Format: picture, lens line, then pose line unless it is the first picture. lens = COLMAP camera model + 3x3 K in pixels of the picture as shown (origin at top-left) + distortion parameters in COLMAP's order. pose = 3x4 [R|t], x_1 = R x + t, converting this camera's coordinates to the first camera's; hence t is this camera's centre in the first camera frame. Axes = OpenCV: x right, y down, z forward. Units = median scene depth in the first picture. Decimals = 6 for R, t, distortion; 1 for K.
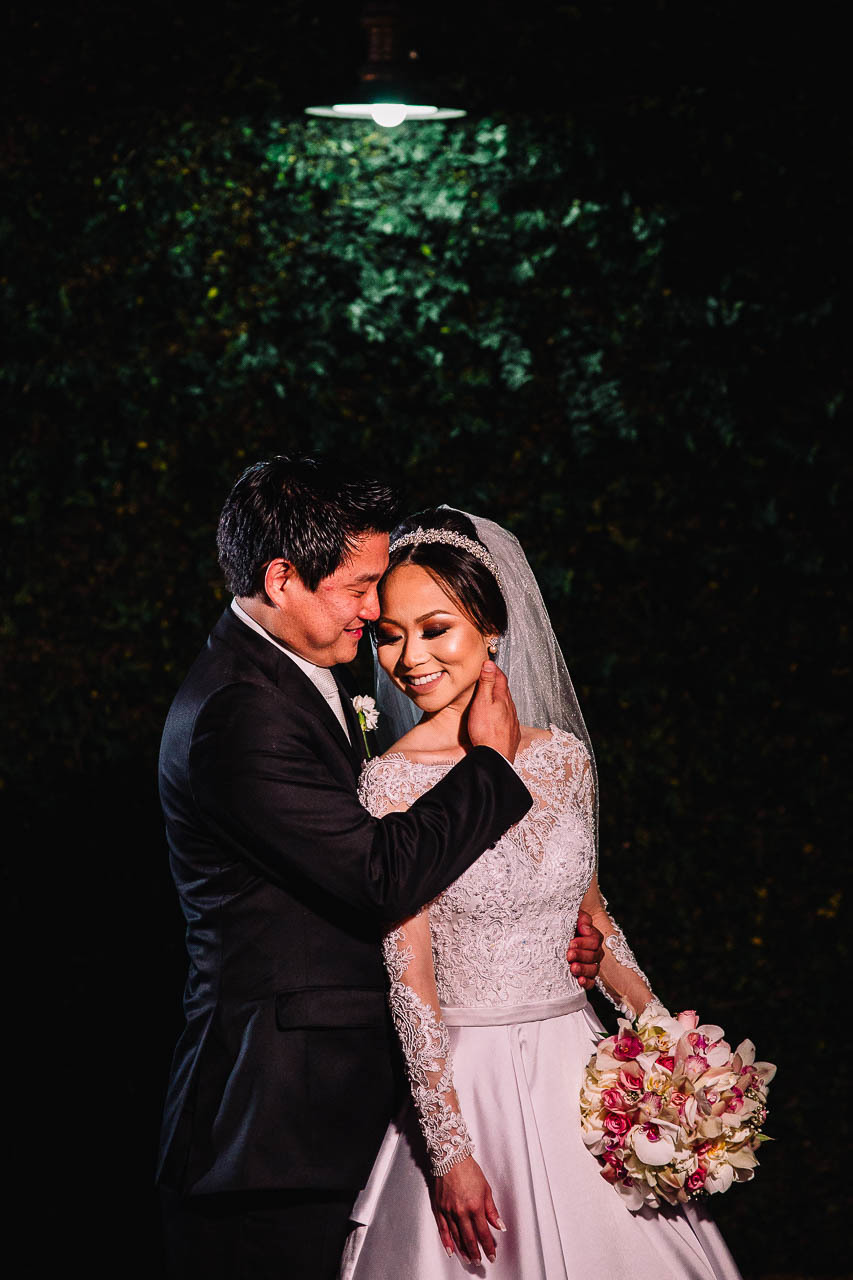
lens RADIAL K [[3171.0, 0, 427.7], [0, 3171.0, 644.9], [0, 0, 1]] dist [0.062043, 0.000000]
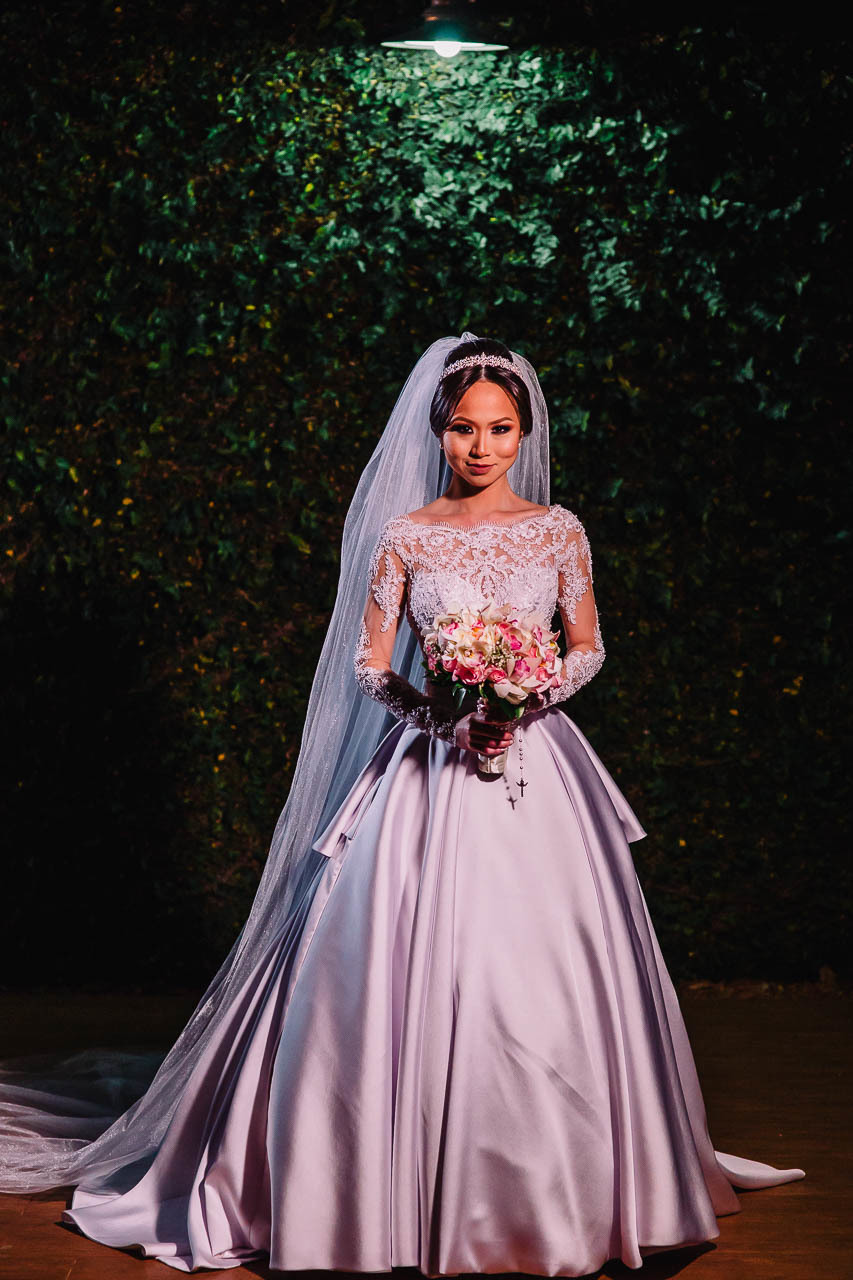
lens RADIAL K [[3171.0, 0, 424.5], [0, 3171.0, 636.2], [0, 0, 1]] dist [0.062043, 0.000000]
pose [[0.997692, 0.021316, -0.064465, 0.063309], [-0.019167, 0.999245, 0.033785, 0.023804], [0.065137, -0.032472, 0.997348, -0.262582]]
